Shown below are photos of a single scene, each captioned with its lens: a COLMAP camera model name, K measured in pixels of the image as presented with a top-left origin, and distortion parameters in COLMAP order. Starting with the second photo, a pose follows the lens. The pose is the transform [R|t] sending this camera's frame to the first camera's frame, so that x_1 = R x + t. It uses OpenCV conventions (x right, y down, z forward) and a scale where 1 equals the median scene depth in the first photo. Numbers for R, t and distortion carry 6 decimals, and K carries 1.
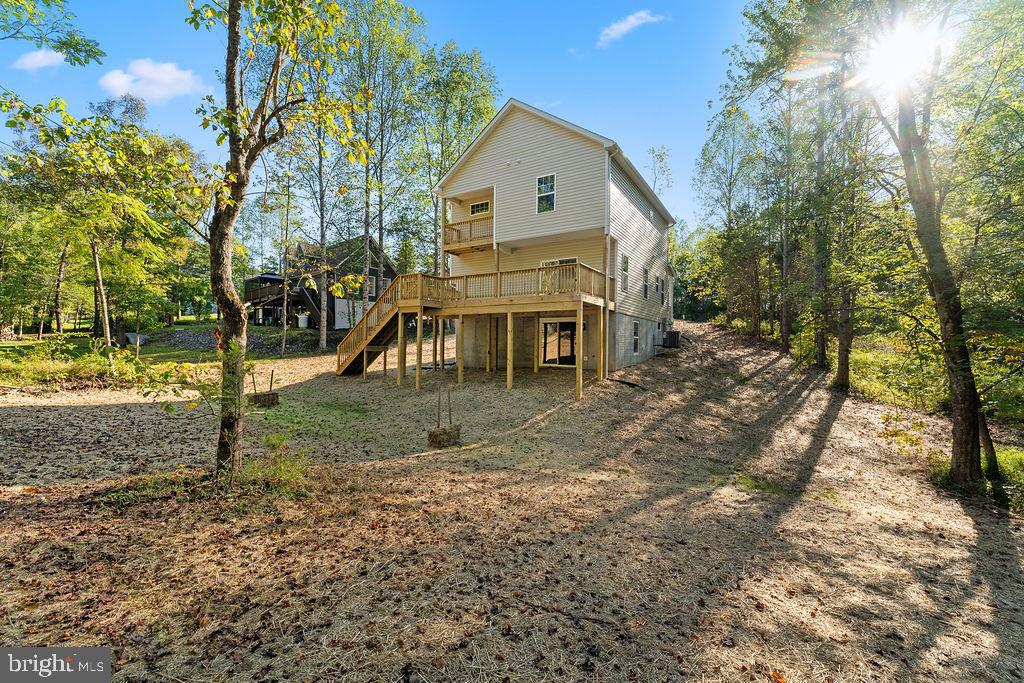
lens RADIAL K [[411.5, 0, 519.7], [0, 411.5, 346.5], [0, 0, 1]] dist [0.002731, -0.000814]
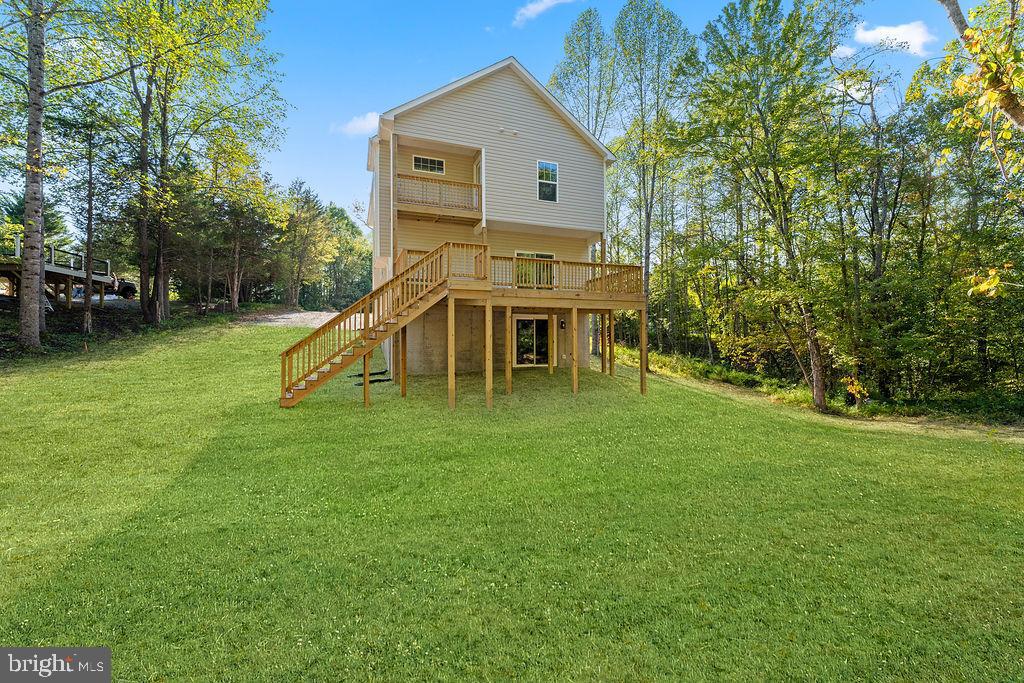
lens RADIAL K [[411.5, 0, 517.0], [0, 411.5, 341.0], [0, 0, 1]] dist [0.002731, -0.000814]
pose [[0.606708, -0.006142, 0.794901, -0.669537], [0.011457, 0.999934, -0.001019, -0.009324], [-0.794842, 0.009726, 0.606738, 0.457174]]
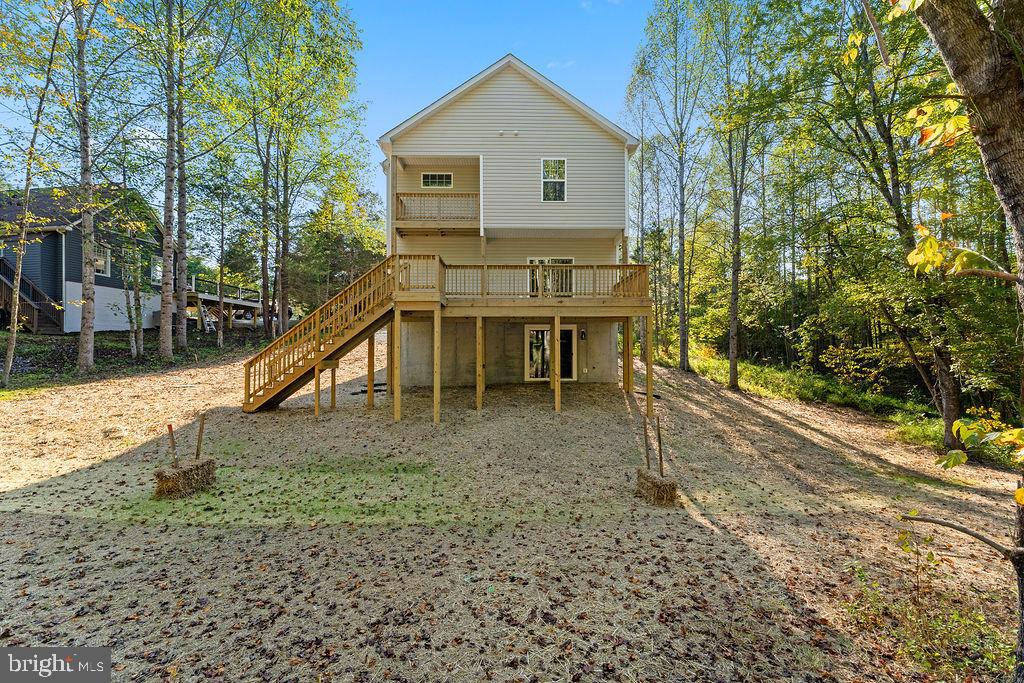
lens RADIAL K [[411.5, 0, 515.9], [0, 411.5, 352.0], [0, 0, 1]] dist [0.002731, -0.000814]
pose [[0.840145, -0.004954, 0.542340, -0.436133], [0.010763, 0.999914, -0.007539, -0.006475], [-0.542255, 0.012171, 0.840126, 0.302510]]
